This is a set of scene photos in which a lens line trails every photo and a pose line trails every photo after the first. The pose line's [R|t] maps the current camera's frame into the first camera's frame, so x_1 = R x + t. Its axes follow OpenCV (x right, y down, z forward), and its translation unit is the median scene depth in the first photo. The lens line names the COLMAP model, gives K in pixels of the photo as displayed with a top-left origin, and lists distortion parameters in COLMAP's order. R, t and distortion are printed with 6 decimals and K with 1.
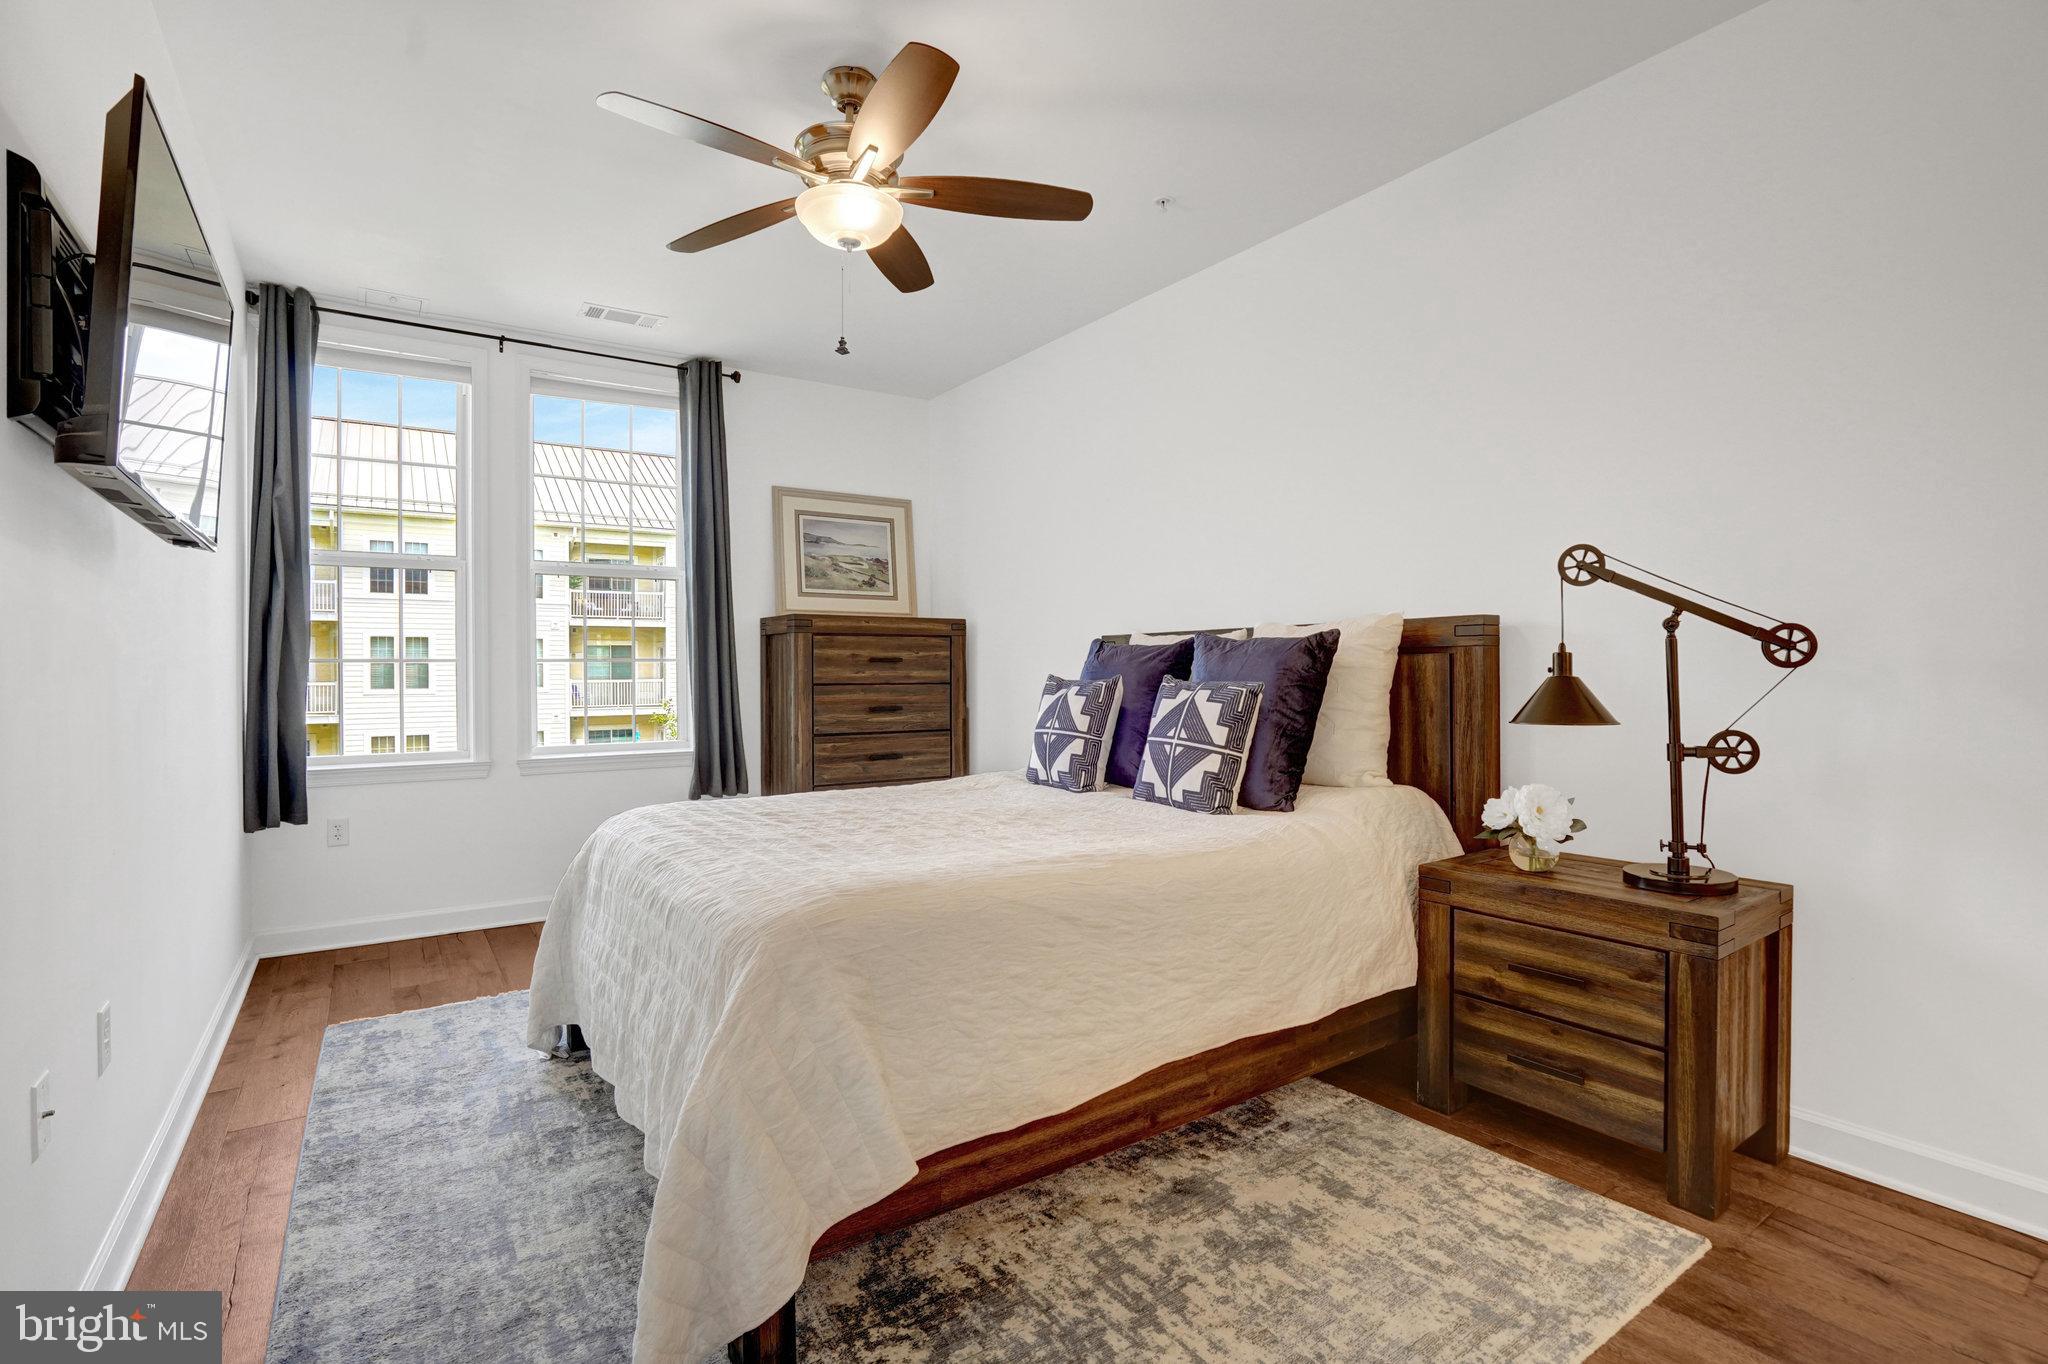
lens RADIAL K [[965.1, 0, 1025.7], [0, 965.1, 666.9], [0, 0, 1]] dist [-0.031149, 0.004061]
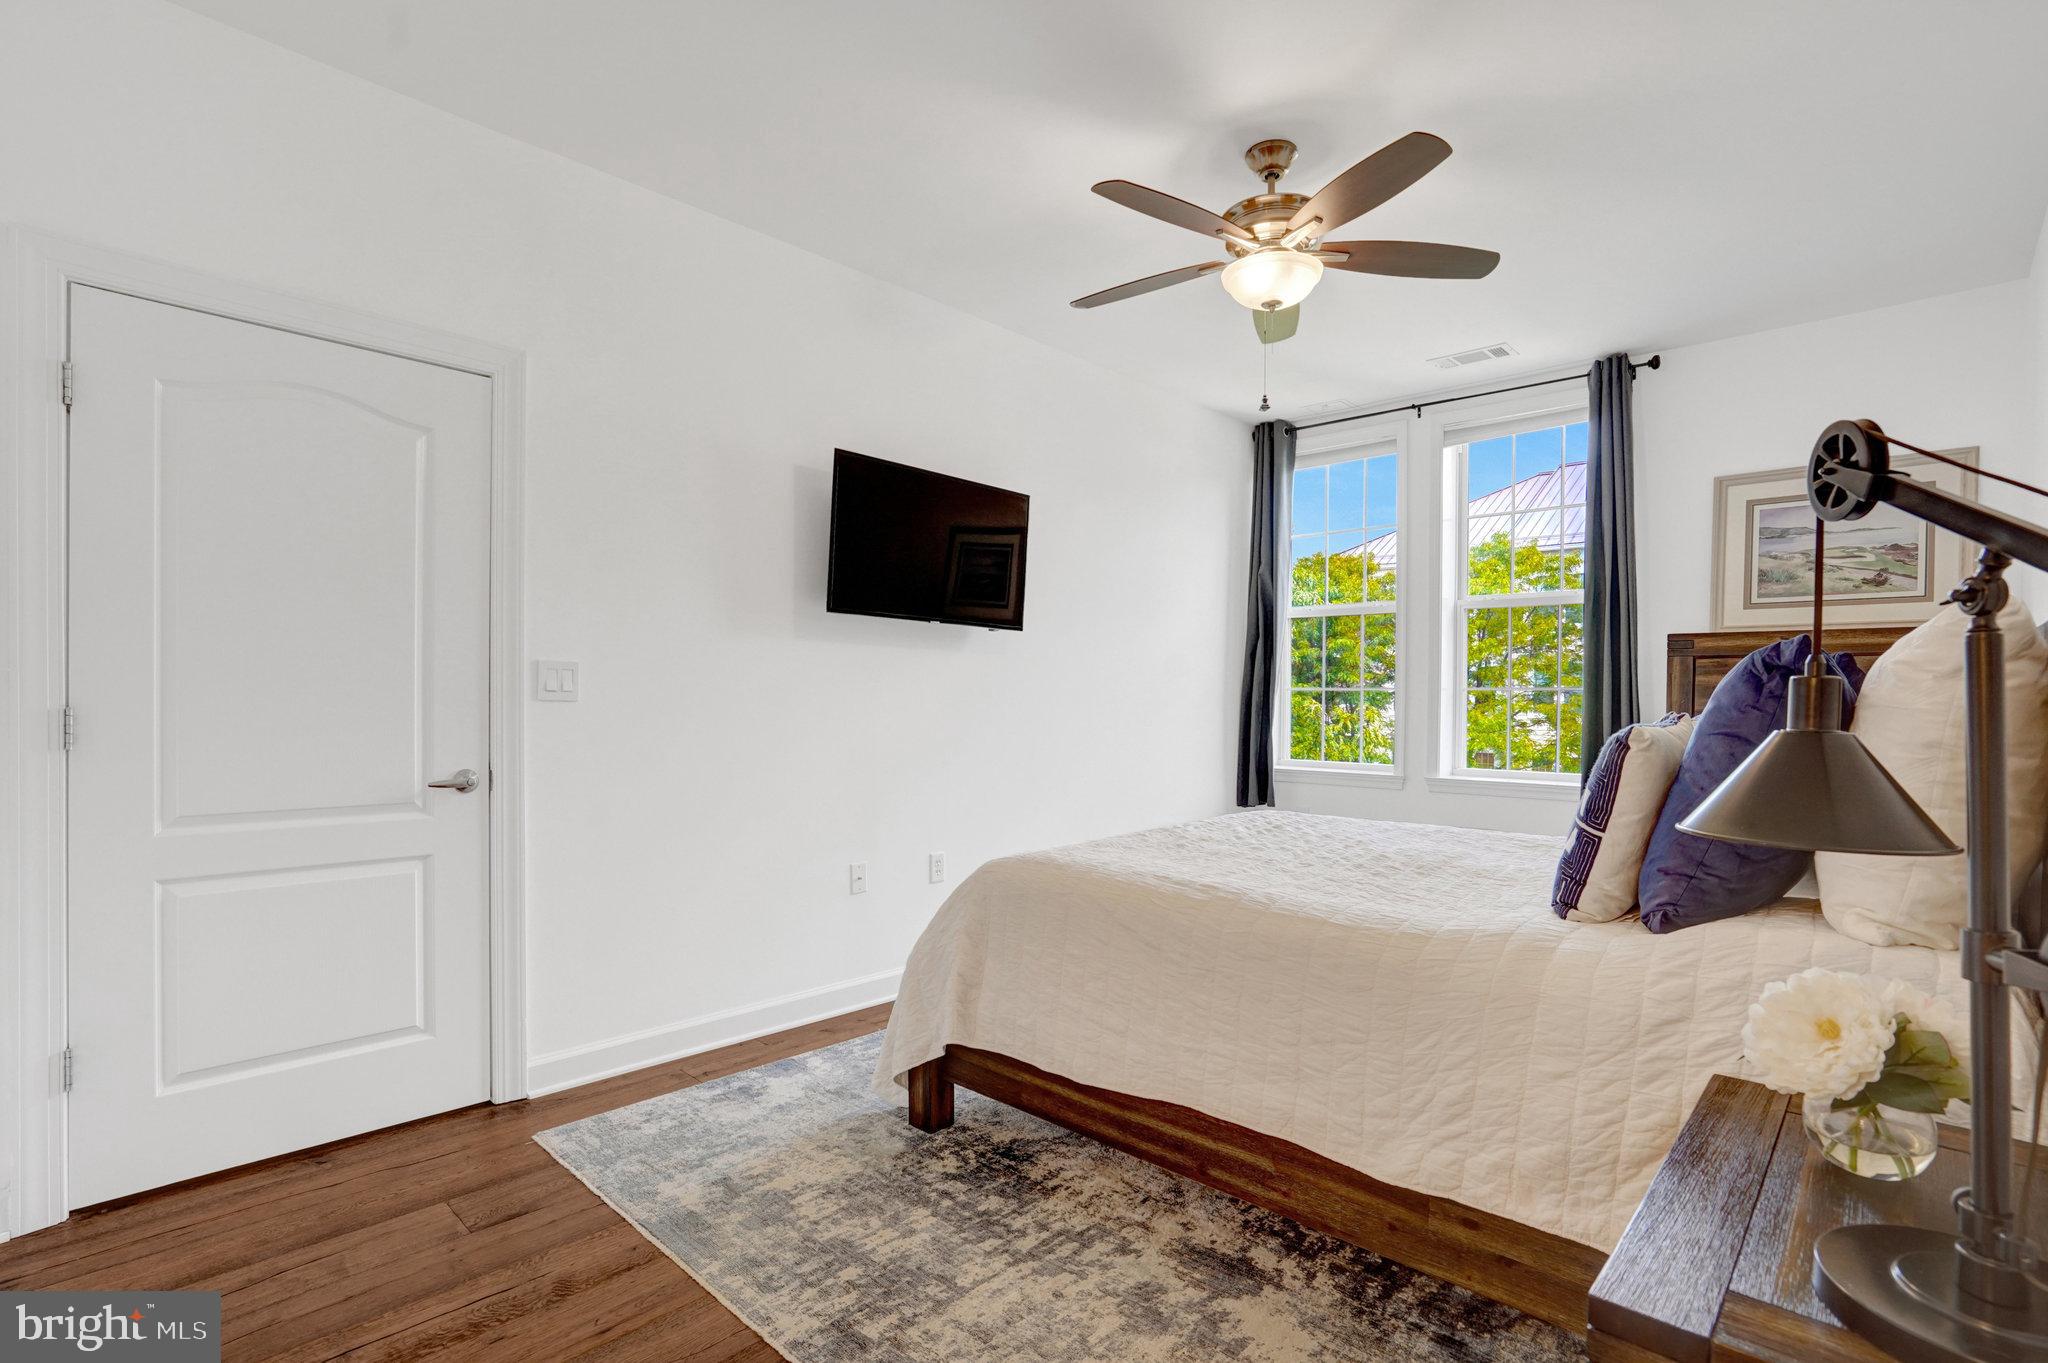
lens RADIAL K [[965.1, 0, 1006.4], [0, 965.1, 709.5], [0, 0, 1]] dist [-0.031149, 0.004061]
pose [[0.207167, 0.024288, -0.978004, 1.229571], [-0.009064, 0.999697, 0.022907, -0.008484], [0.978264, 0.004119, 0.207324, 0.729271]]
